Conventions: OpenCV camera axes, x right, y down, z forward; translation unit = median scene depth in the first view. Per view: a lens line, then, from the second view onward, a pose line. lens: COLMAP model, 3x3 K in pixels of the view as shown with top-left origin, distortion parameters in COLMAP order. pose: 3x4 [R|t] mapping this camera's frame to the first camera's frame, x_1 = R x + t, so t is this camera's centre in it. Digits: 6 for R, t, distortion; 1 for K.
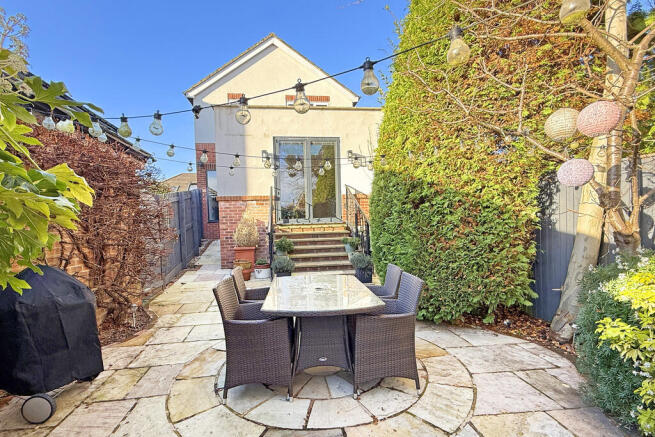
lens RADIAL K [[337.8, 0, 326.2], [0, 337.8, 220.9], [0, 0, 1]] dist [-0.001293, 0.000877]
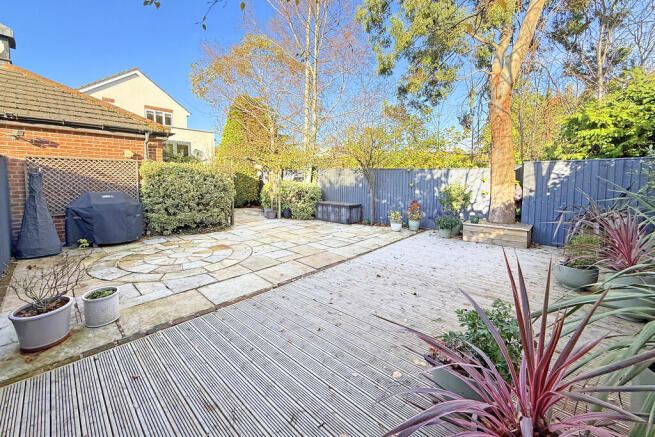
lens RADIAL K [[263.3, 0, 325.2], [0, 263.3, 212.9], [0, 0, 1]] dist [0.002849, 0.000135]
pose [[0.790718, -0.046509, 0.610412, -0.249325], [-0.026938, 0.993501, 0.110593, 0.002048], [-0.611588, -0.103891, 0.784325, -0.706164]]
